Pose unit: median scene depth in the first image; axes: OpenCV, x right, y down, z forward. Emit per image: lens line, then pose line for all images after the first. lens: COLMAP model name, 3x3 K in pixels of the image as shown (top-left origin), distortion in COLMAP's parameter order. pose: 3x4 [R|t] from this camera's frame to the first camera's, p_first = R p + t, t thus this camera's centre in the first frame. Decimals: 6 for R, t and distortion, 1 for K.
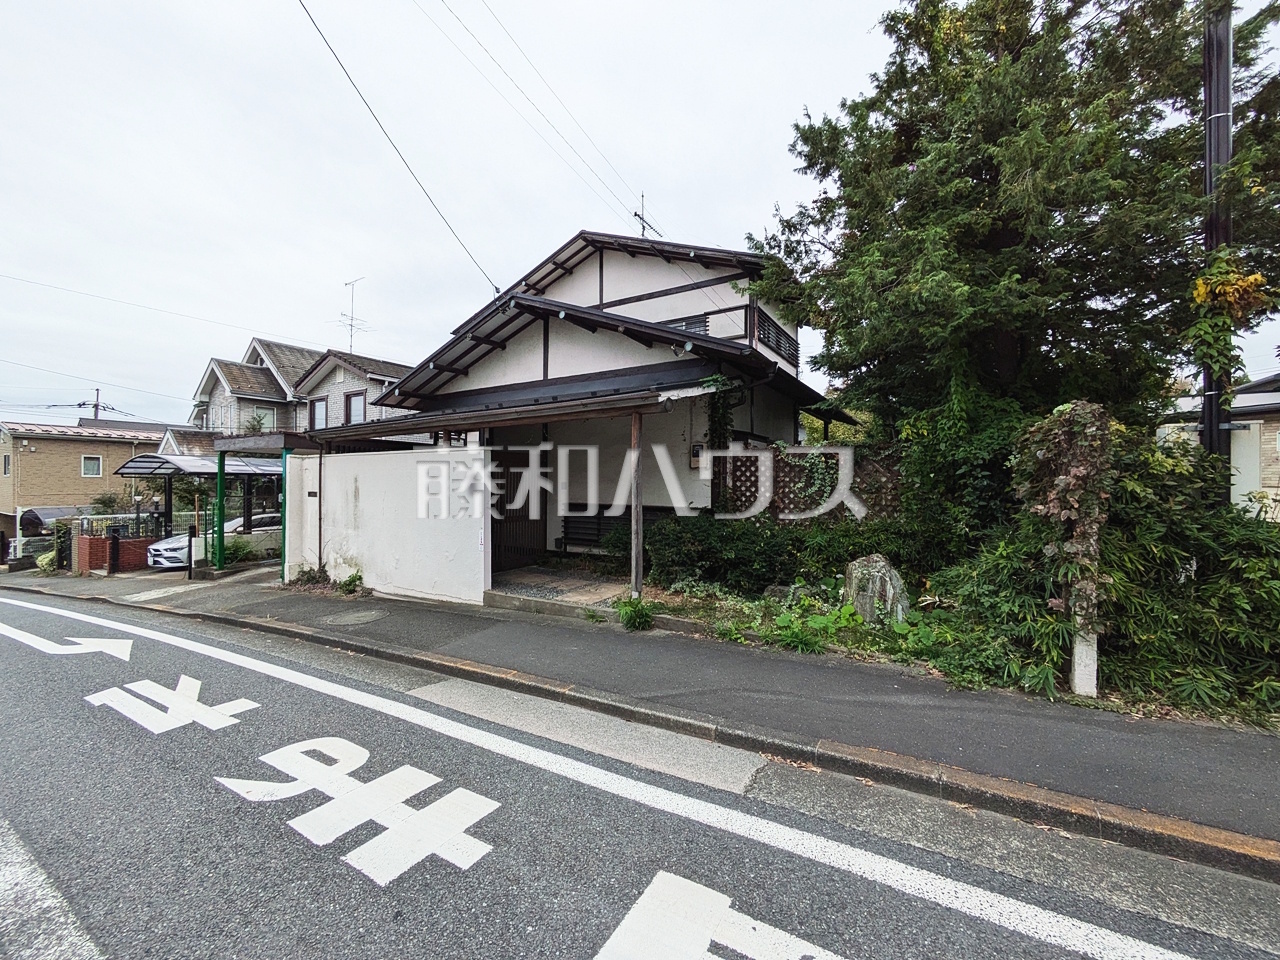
lens RADIAL K [[505.4, 0, 641.9], [0, 505.4, 483.7], [0, 0, 1]] dist [-0.004414, 0.003500]
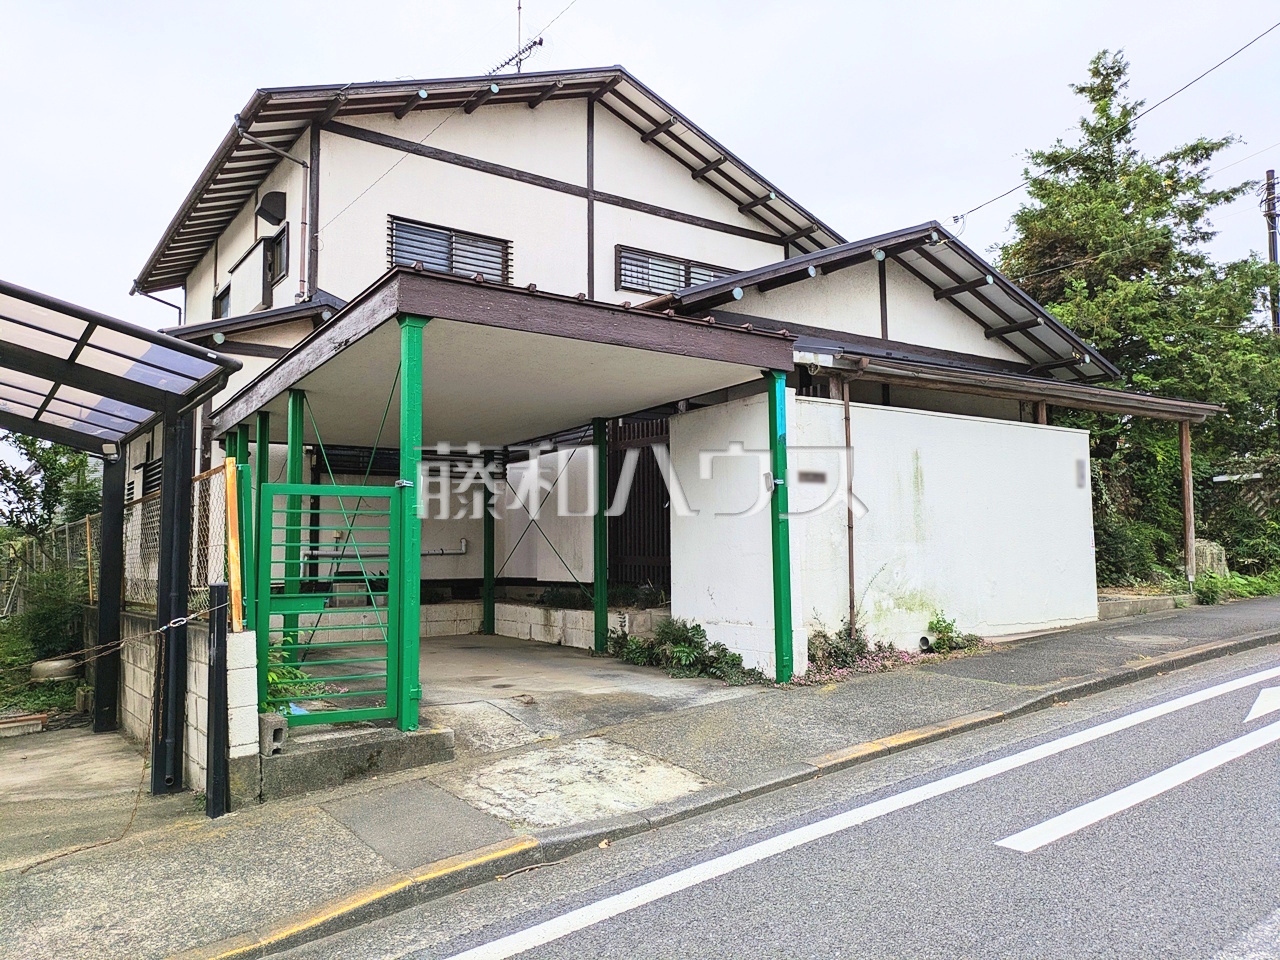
lens RADIAL K [[947.4, 0, 640.0], [0, 947.4, 480.0], [0, 0, 1]] dist [0.052096, -0.047770]
pose [[0.392184, 0.064930, 0.917592, -2.342388], [0.015409, 0.996902, -0.077128, 0.137219], [-0.919758, 0.044388, 0.389969, 1.212259]]
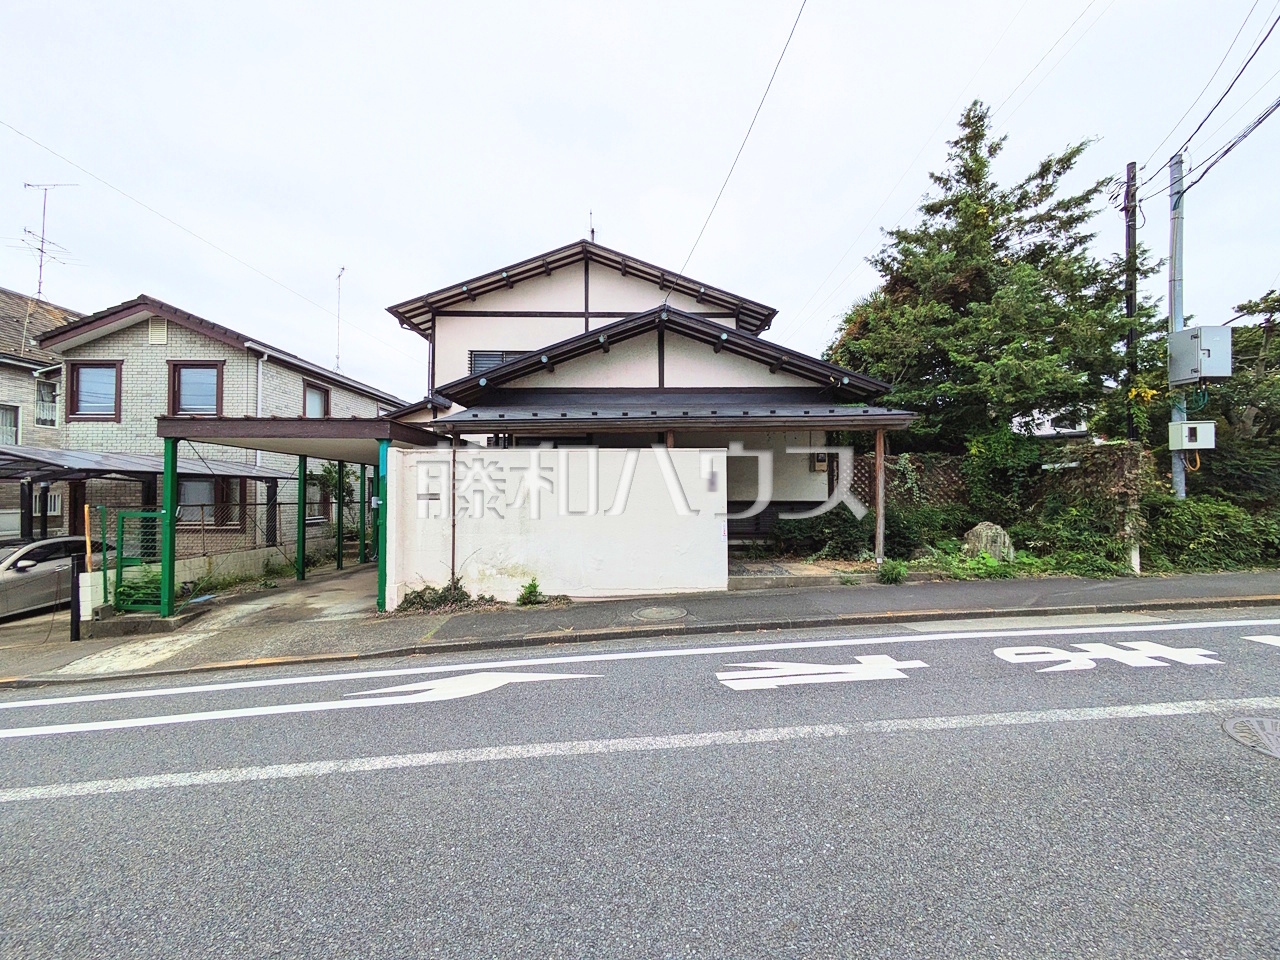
lens RADIAL K [[505.4, 0, 641.9], [0, 505.4, 483.7], [0, 0, 1]] dist [-0.004414, 0.003500]
pose [[0.841566, 0.000483, 0.540154, -1.220951], [0.009674, 0.999826, -0.015967, 0.024077], [-0.540067, 0.018663, 0.841415, 0.178377]]
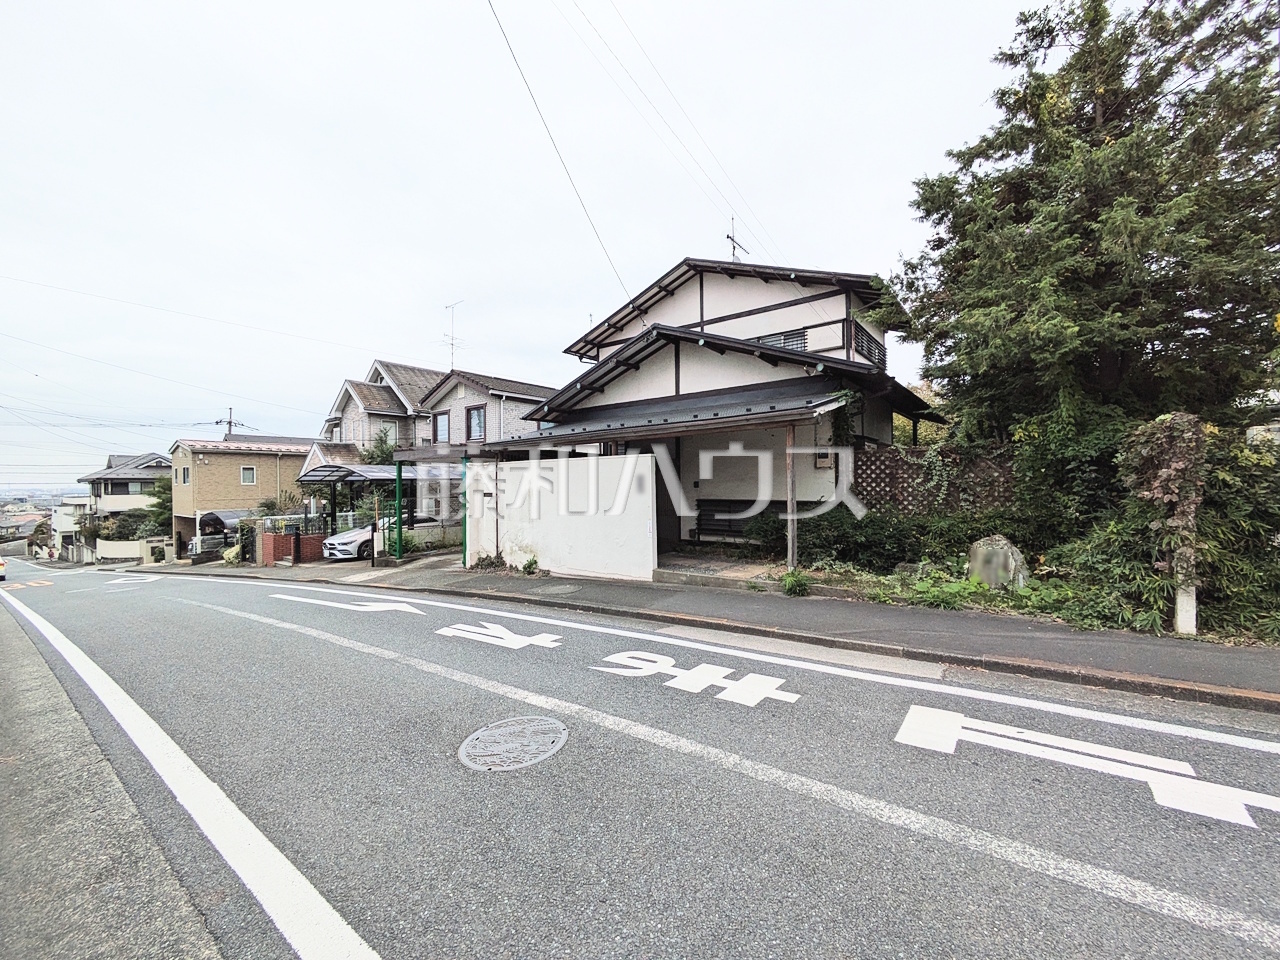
lens RADIAL K [[505.4, 0, 641.9], [0, 505.4, 483.7], [0, 0, 1]] dist [-0.004414, 0.003500]
pose [[0.994682, -0.015939, -0.101755, -0.236801], [0.015930, 0.999873, -0.000897, 0.001314], [0.101757, -0.000729, 0.994809, -0.273541]]
